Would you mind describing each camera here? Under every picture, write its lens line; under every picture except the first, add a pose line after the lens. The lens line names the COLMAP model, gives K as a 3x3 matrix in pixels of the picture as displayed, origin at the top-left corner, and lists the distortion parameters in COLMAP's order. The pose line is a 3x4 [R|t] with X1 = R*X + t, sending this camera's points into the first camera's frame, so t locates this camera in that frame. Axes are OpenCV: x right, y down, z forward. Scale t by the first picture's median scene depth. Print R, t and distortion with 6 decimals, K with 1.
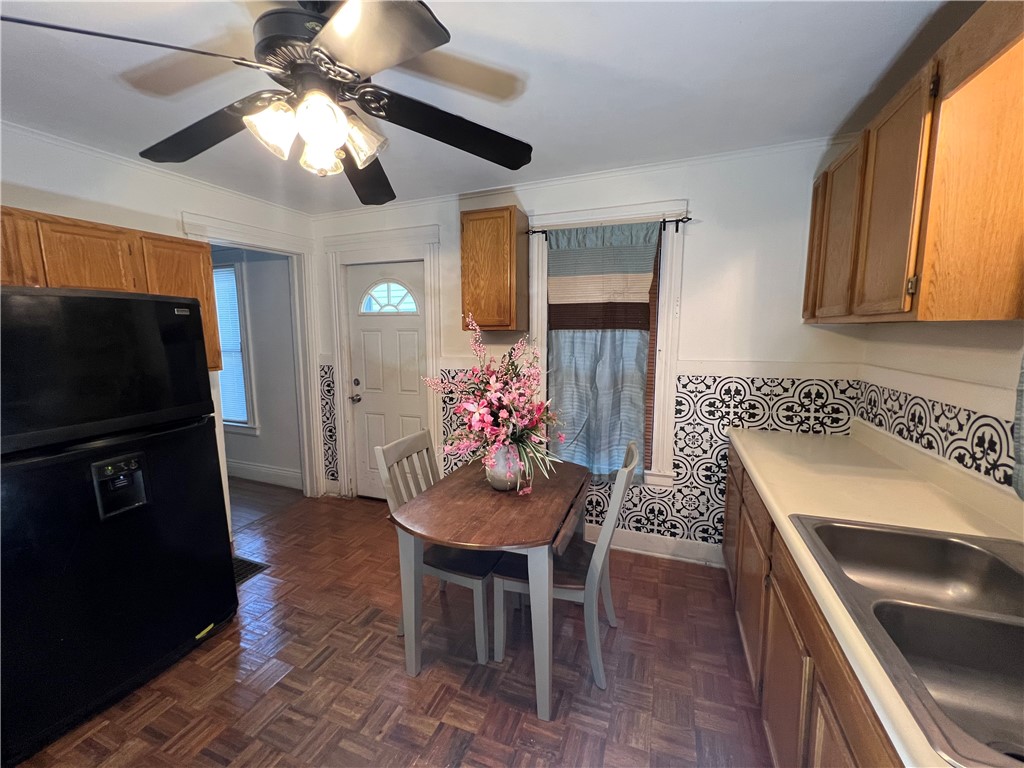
lens RADIAL K [[409.8, 0, 511.9], [0, 409.8, 384.7], [0, 0, 1]] dist [-0.003718, -0.000253]
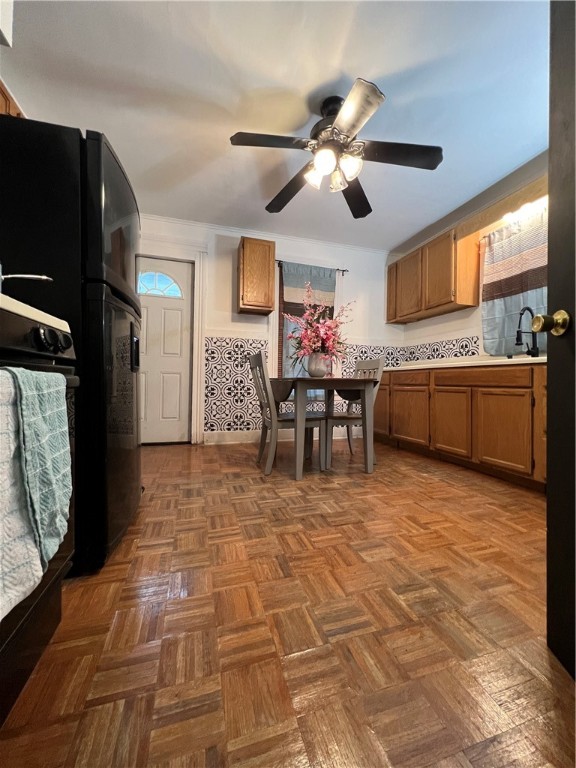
lens RADIAL K [[307.3, 0, 288.3], [0, 307.3, 382.1], [0, 0, 1]] dist [-0.003718, -0.000253]
pose [[0.785209, 0.016480, 0.619011, -0.844136], [0.060049, 0.992908, -0.102605, 0.344481], [-0.616312, 0.117738, 0.778651, -0.007968]]
